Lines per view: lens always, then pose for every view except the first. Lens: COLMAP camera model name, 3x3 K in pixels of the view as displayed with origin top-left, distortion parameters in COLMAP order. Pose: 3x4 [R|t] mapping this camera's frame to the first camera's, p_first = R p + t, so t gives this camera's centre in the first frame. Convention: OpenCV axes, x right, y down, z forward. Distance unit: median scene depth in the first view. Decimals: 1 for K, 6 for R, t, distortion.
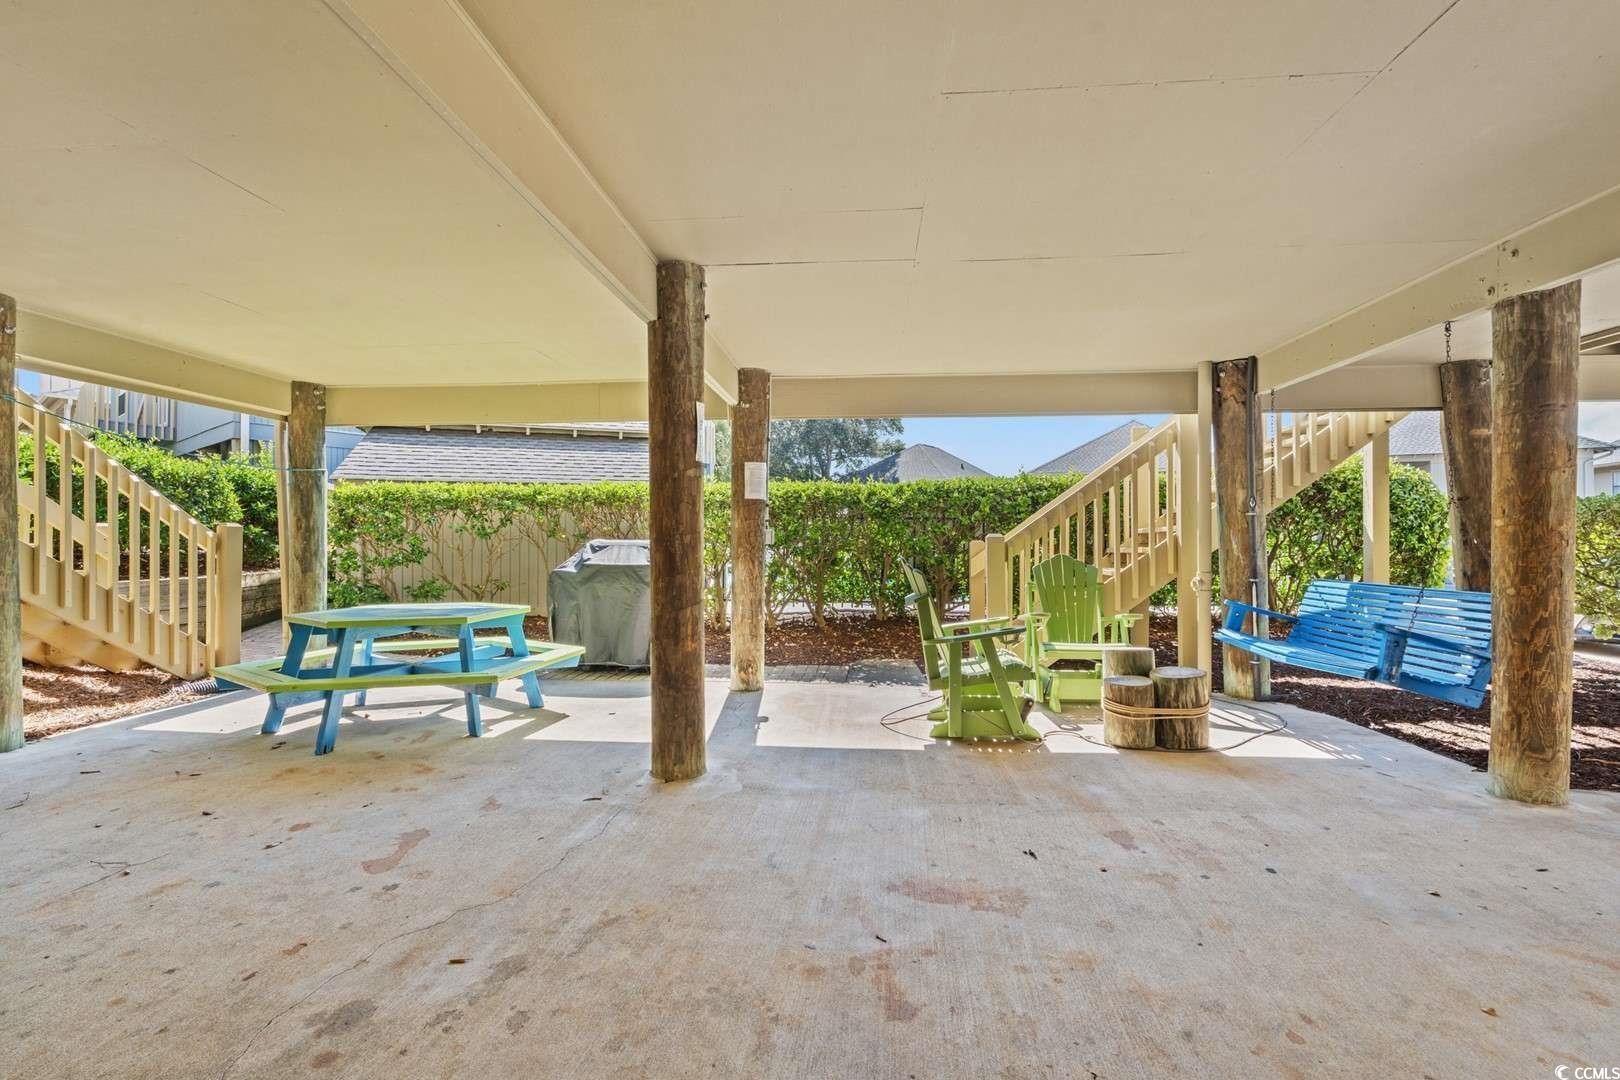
lens RADIAL K [[705.4, 0, 810.0], [0, 705.4, 543.3], [0, 0, 1]] dist [-0.001341, -0.000192]
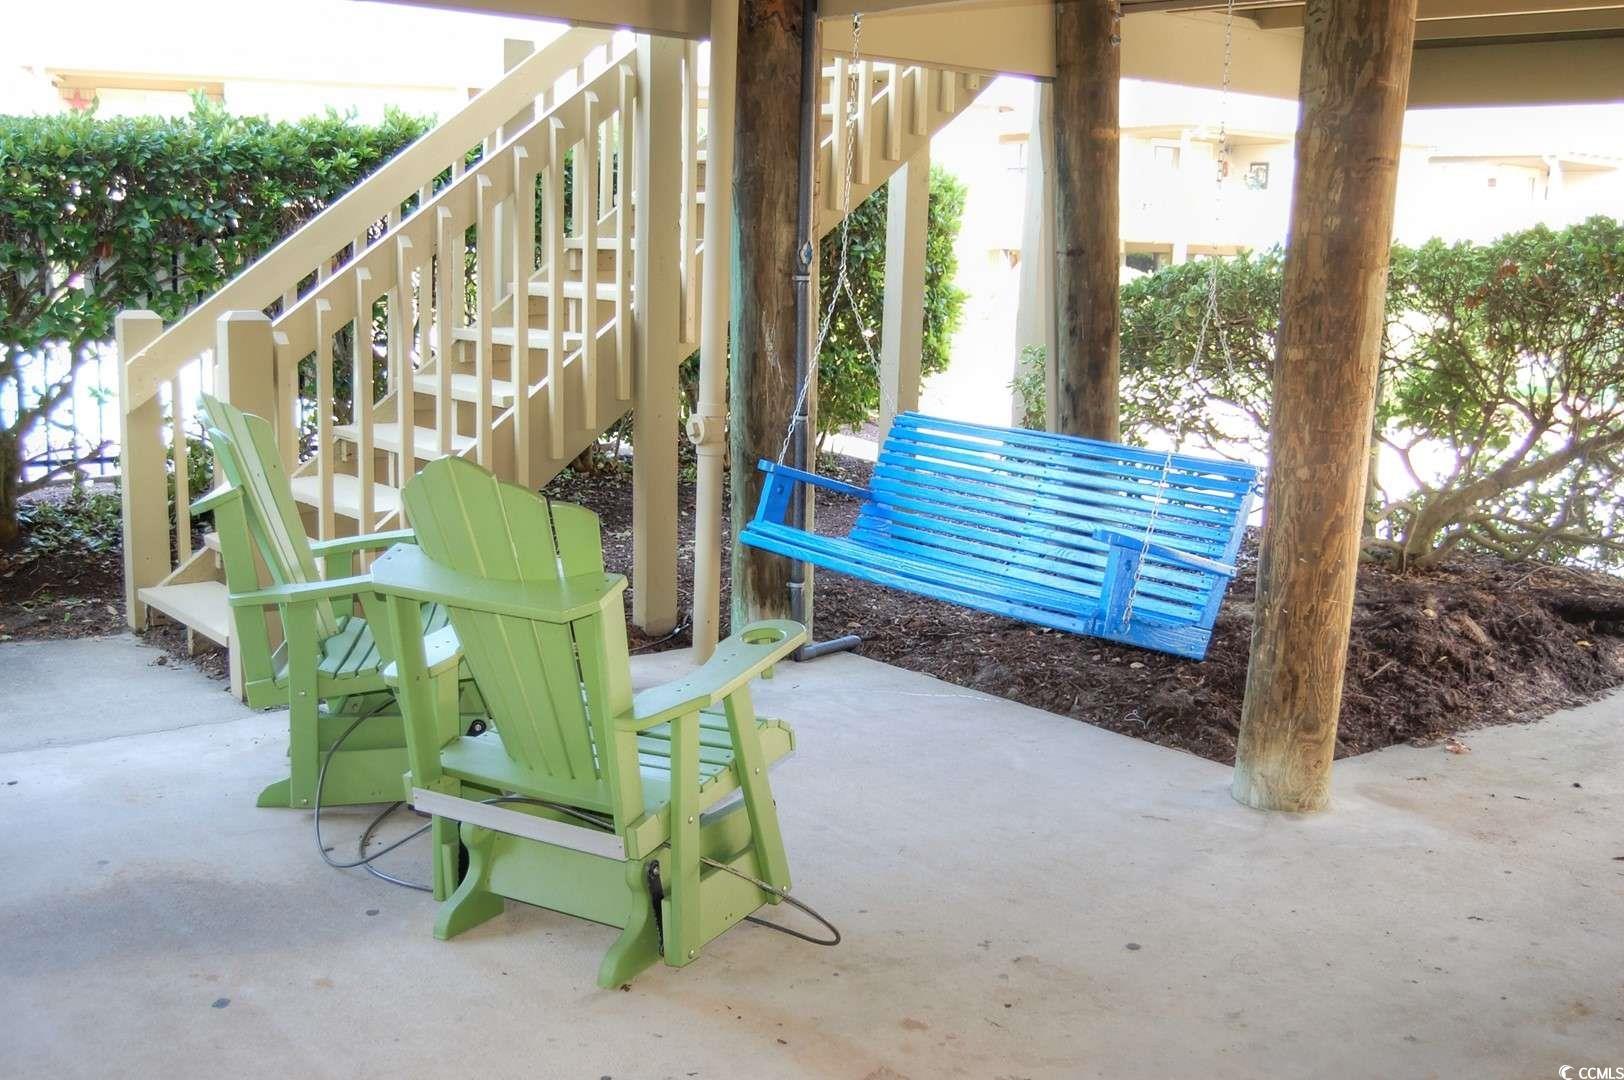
lens RADIAL K [[1701.1, 0, 811.7], [0, 1701.1, 537.9], [0, 0, 1]] dist [-0.014204, 0.000000]
pose [[0.721185, -0.093908, 0.686348, -0.281133], [-0.034023, 0.984772, 0.170489, -0.106732], [-0.691907, -0.146305, 0.707008, 0.272548]]
